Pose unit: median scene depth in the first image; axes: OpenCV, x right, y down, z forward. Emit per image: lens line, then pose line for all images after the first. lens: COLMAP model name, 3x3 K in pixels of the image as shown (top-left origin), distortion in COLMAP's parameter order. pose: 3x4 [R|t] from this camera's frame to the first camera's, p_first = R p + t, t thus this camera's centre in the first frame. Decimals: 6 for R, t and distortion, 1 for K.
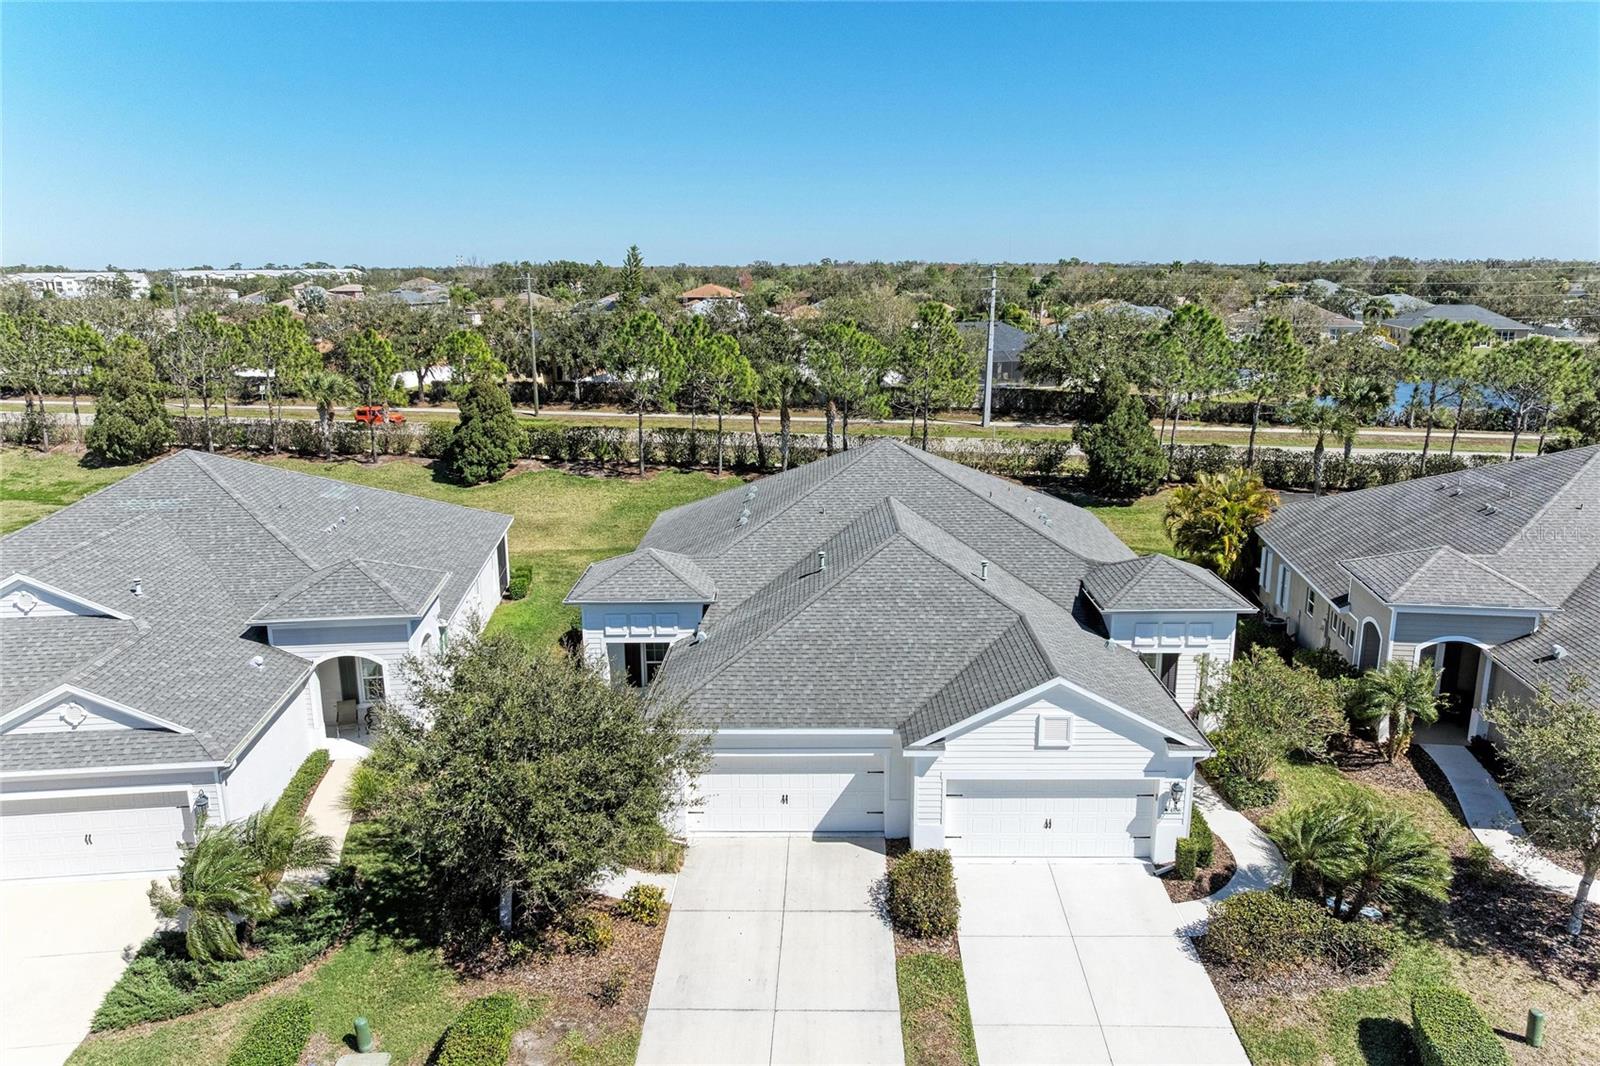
lens RADIAL K [[1116.2, 0, 808.1], [0, 1116.2, 532.0], [0, 0, 1]] dist [-0.015960, 0.004147]
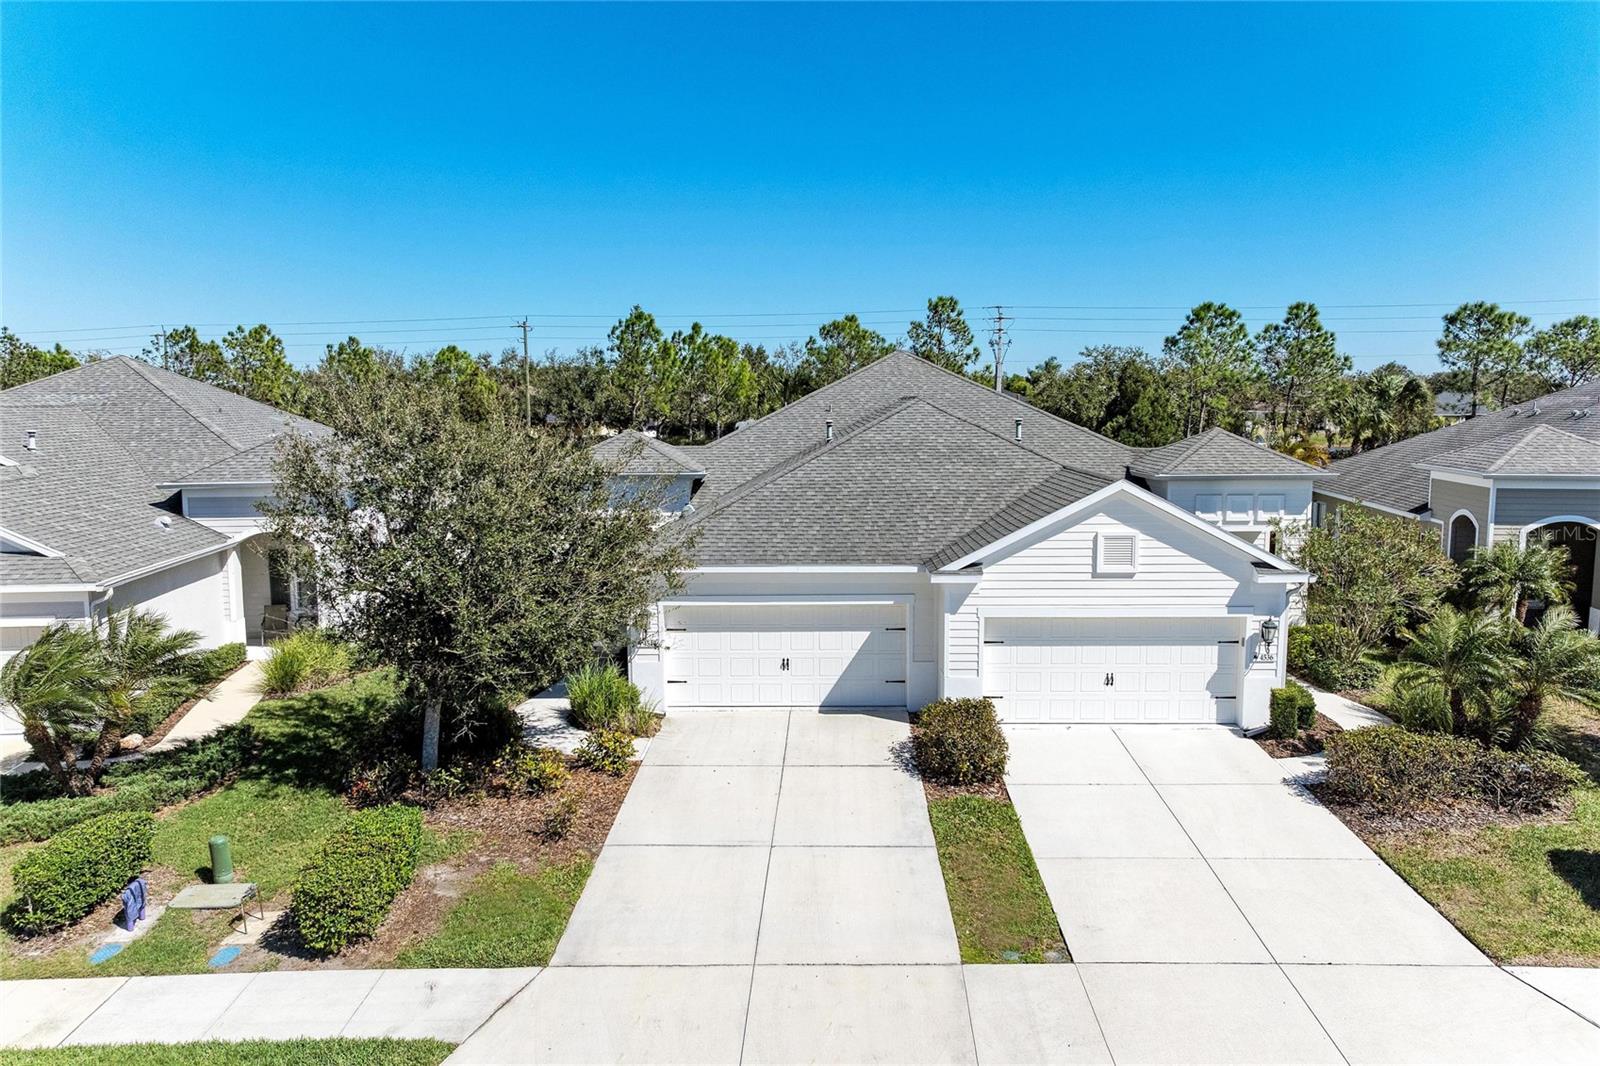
lens RADIAL K [[1116.2, 0, 808.1], [0, 1116.2, 532.0], [0, 0, 1]] dist [-0.015960, 0.004147]
pose [[0.999998, 0.001659, -0.000923, -0.003507], [-0.001754, 0.993457, -0.114196, 0.238171], [0.000728, 0.114198, 0.993458, 0.173378]]
